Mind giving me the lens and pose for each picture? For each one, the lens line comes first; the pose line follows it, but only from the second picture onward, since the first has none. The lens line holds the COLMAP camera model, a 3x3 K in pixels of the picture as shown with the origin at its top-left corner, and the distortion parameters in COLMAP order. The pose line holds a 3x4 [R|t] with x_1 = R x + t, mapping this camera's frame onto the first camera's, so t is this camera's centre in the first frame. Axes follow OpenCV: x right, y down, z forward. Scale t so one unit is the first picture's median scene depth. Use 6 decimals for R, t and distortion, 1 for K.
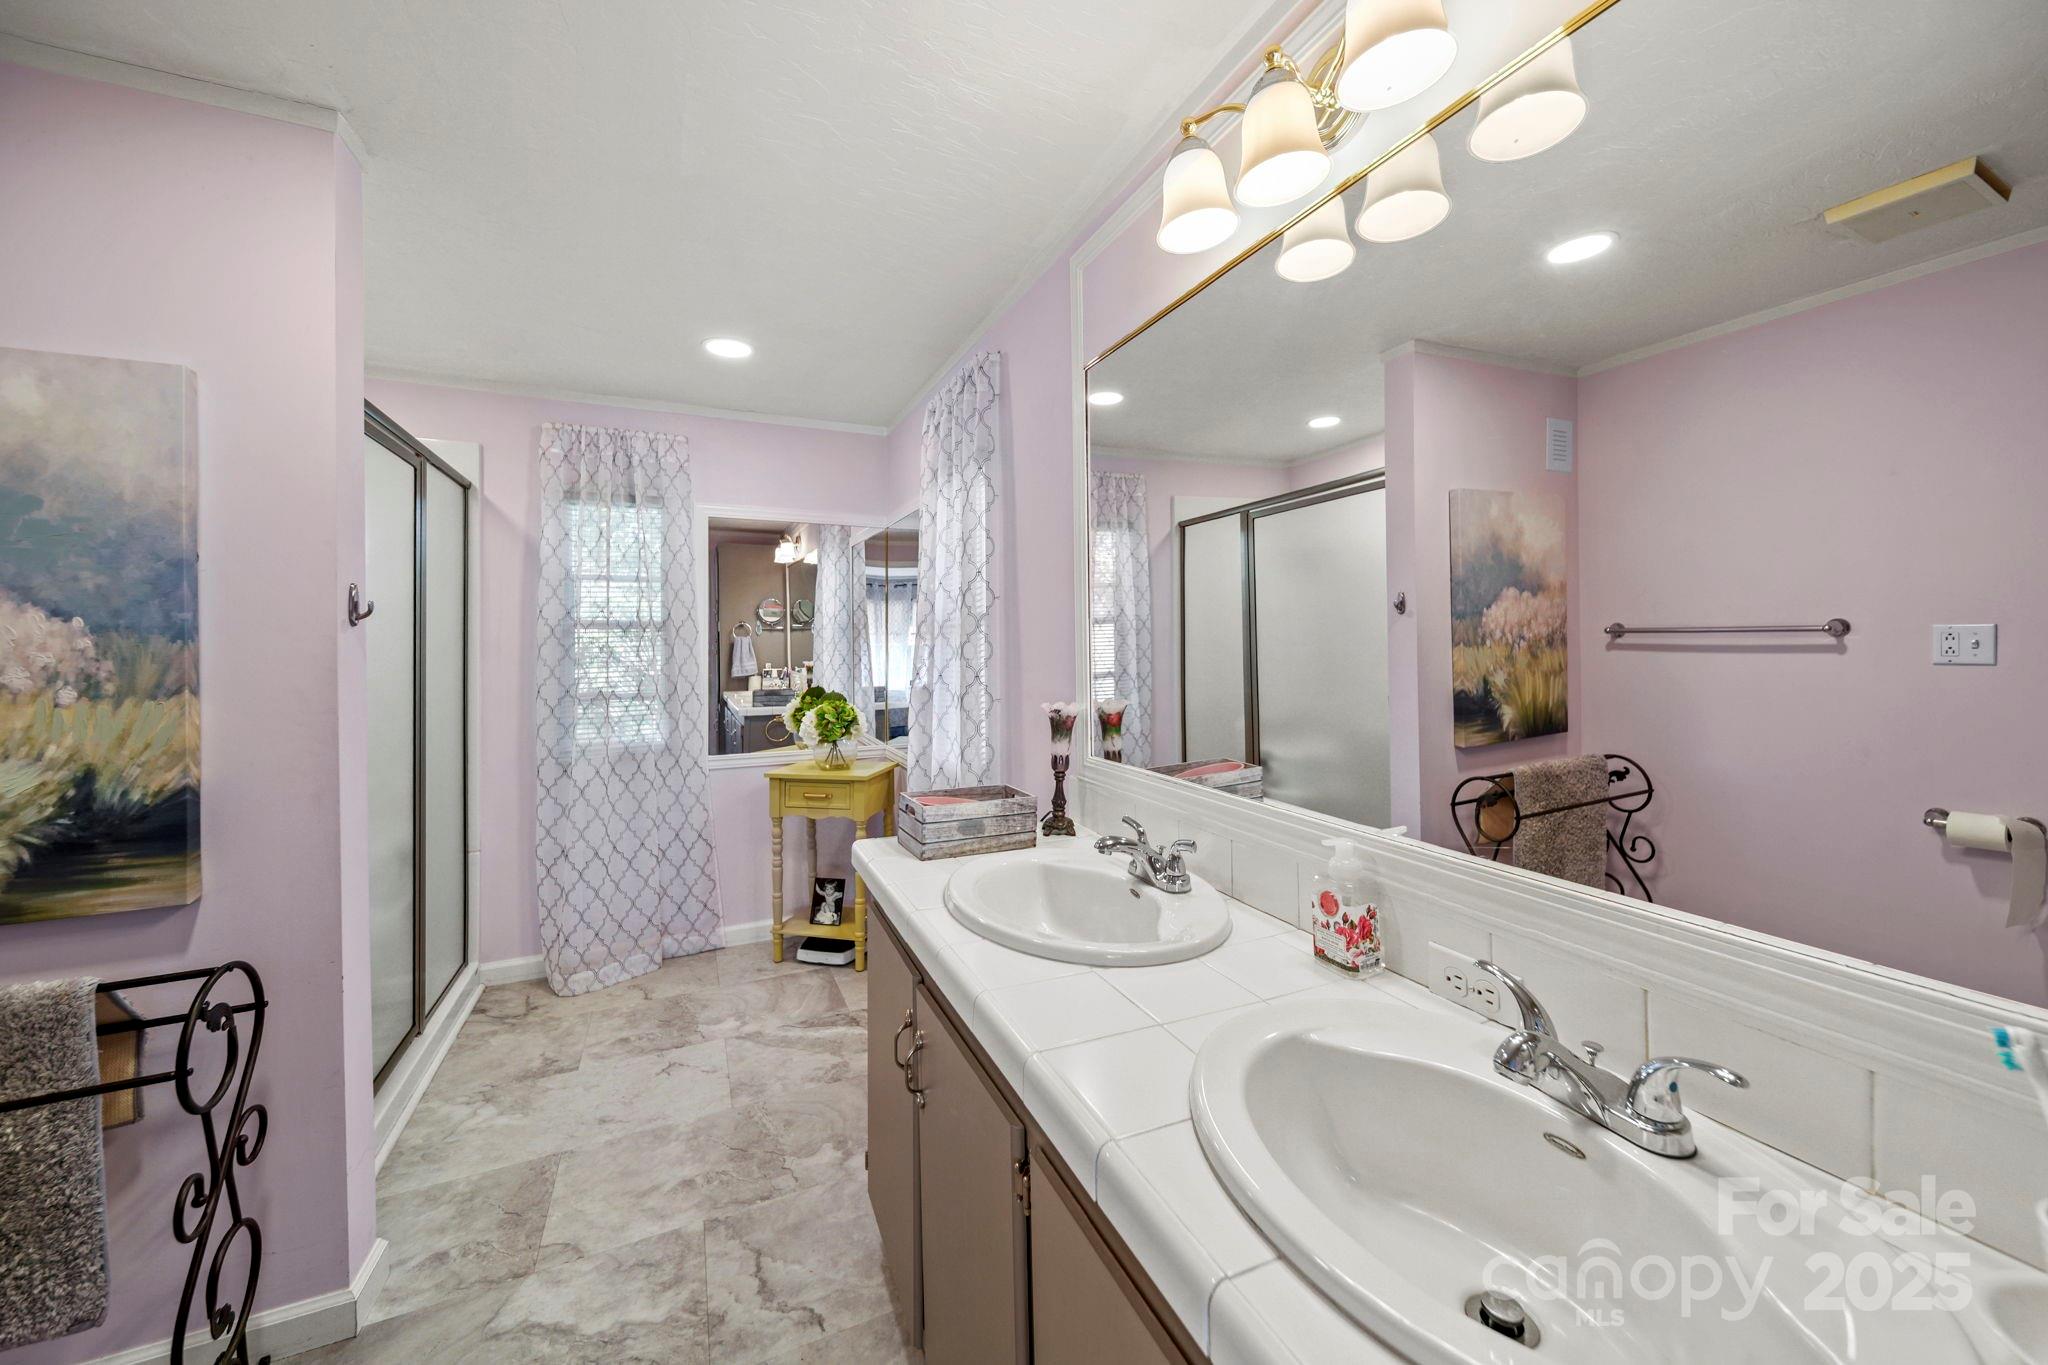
lens RADIAL K [[738.0, 0, 1033.2], [0, 738.0, 638.2], [0, 0, 1]] dist [-0.002059, -0.000167]
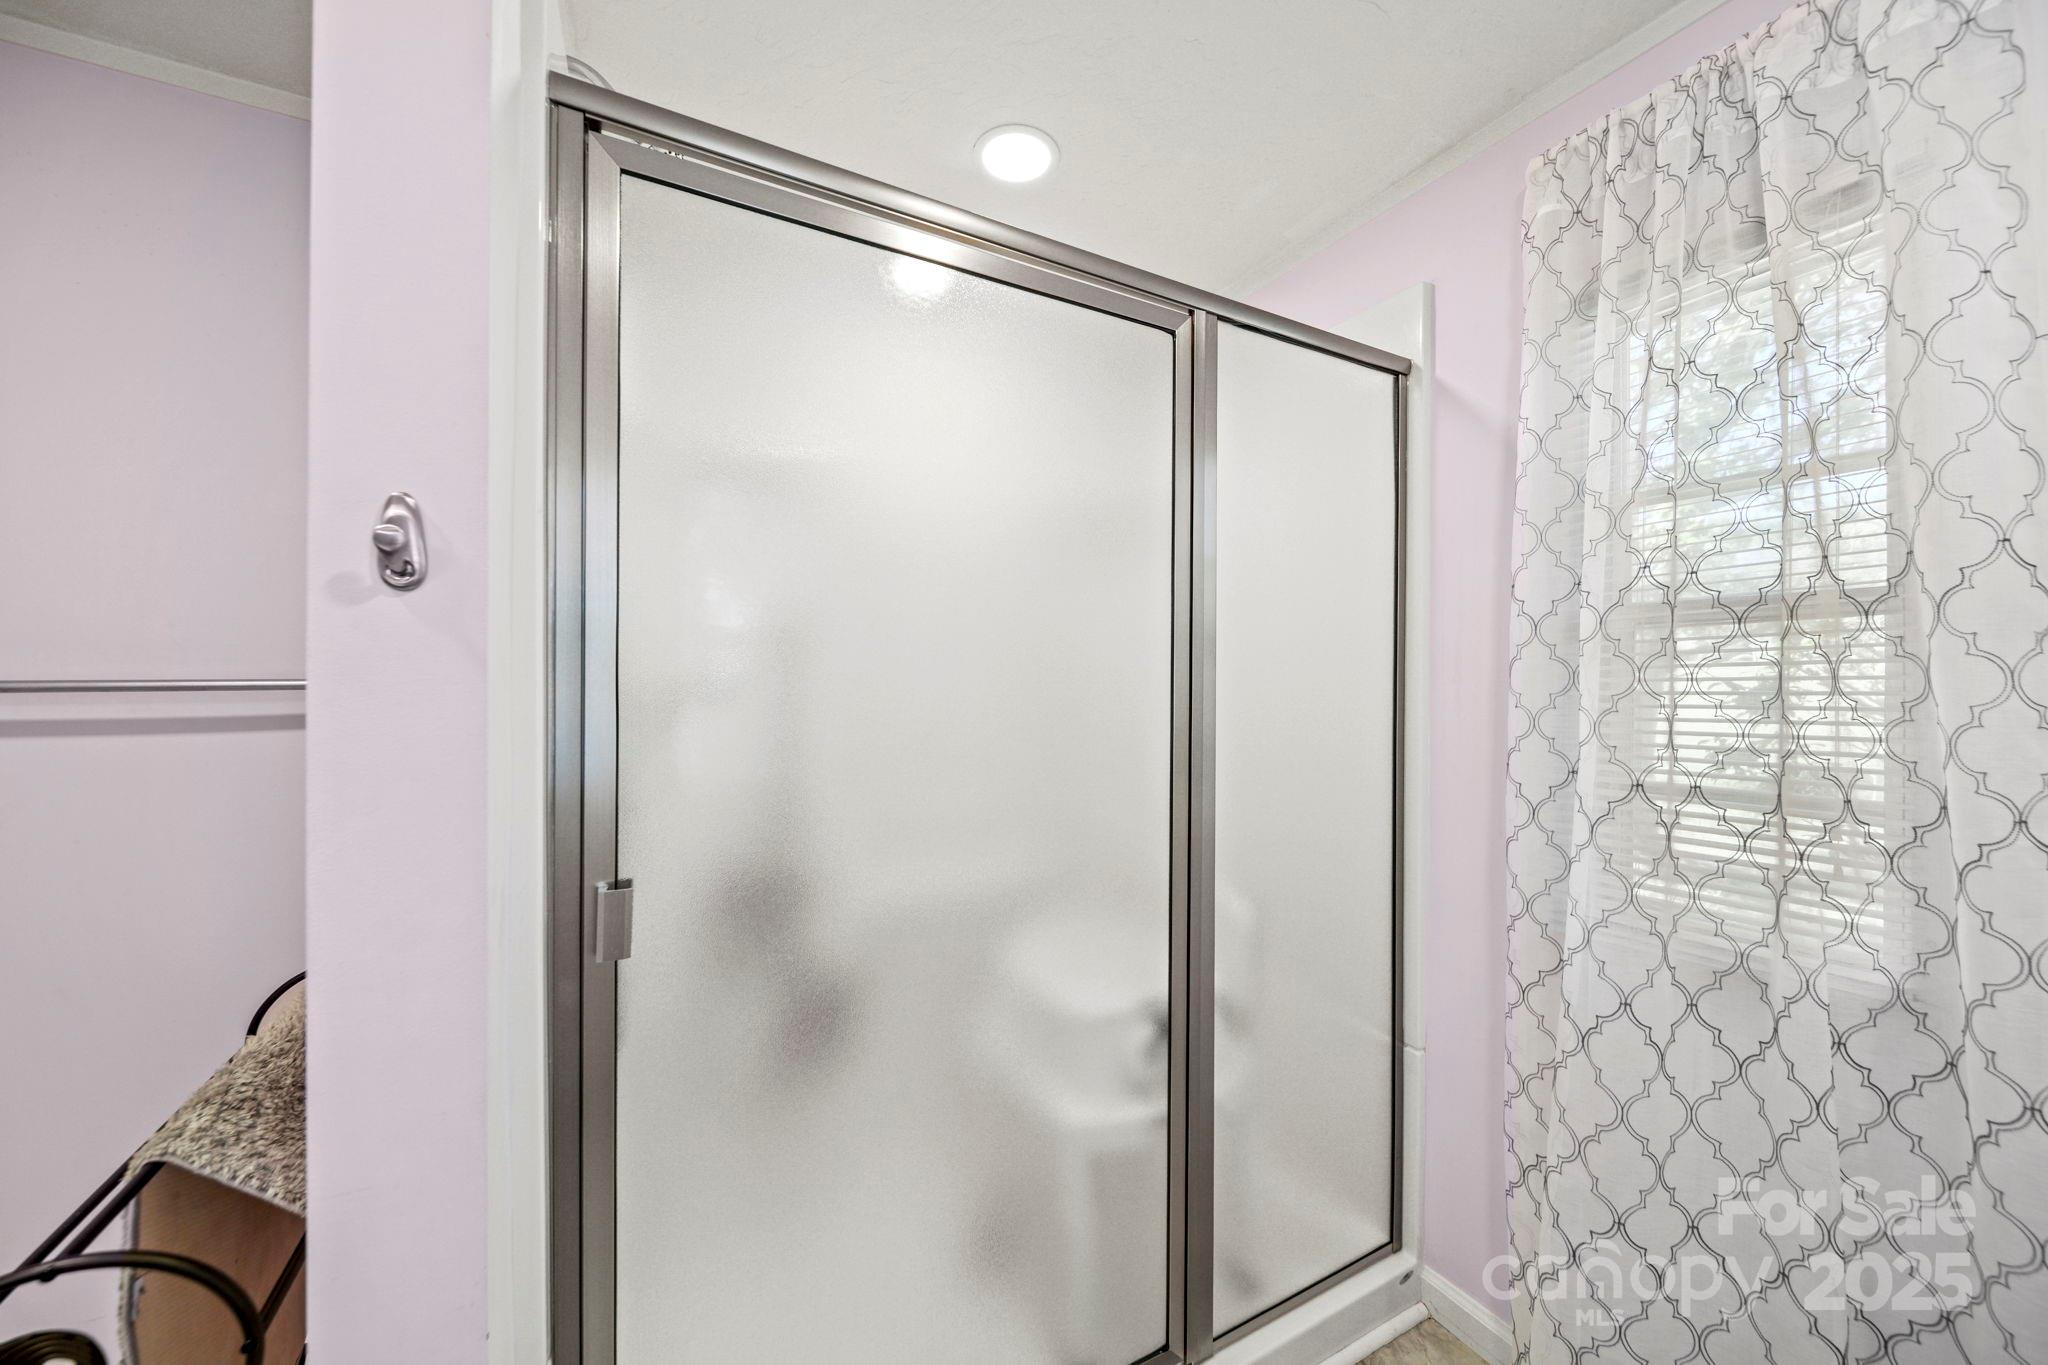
lens RADIAL K [[738.0, 0, 1024.2], [0, 738.0, 671.6], [0, 0, 1]] dist [-0.002059, -0.000167]
pose [[0.074044, 0.001908, -0.997253, -0.234020], [0.001734, 0.999996, 0.002042, 0.013721], [0.997253, -0.001881, 0.074040, 0.645899]]
